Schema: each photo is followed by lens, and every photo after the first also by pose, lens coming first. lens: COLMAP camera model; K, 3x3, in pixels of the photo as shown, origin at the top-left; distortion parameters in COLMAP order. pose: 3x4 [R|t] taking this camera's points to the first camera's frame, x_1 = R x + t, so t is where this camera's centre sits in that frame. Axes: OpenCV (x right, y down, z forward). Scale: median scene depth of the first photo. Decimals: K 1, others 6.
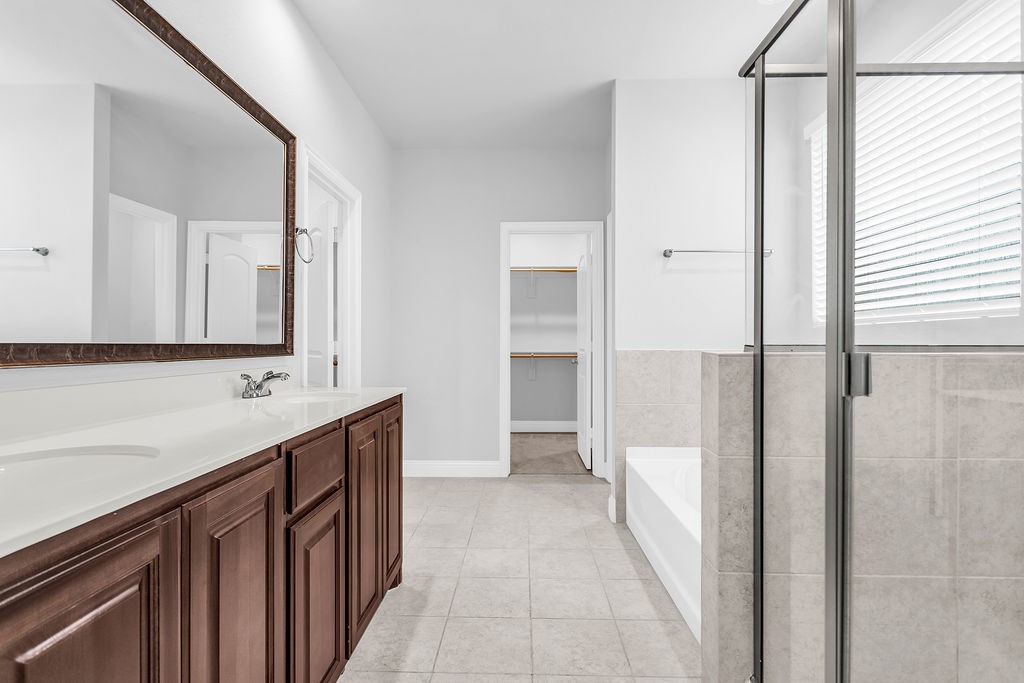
lens RADIAL K [[478.8, 0, 512.0], [0, 478.8, 341.5], [0, 0, 1]] dist [-0.000258, 0.000492]
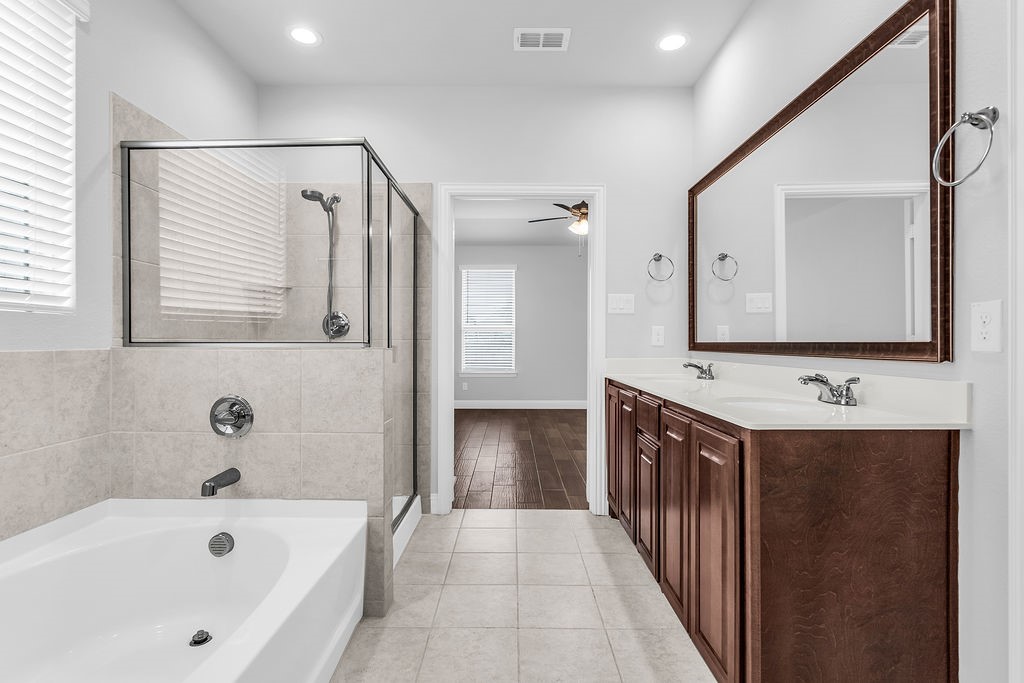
lens RADIAL K [[478.8, 0, 512.0], [0, 478.8, 341.5], [0, 0, 1]] dist [-0.000258, 0.000492]
pose [[-0.999726, -0.002247, -0.023286, 0.079025], [-0.002035, 0.999956, -0.009123, 0.013796], [0.023306, -0.009073, -0.999687, 2.012527]]
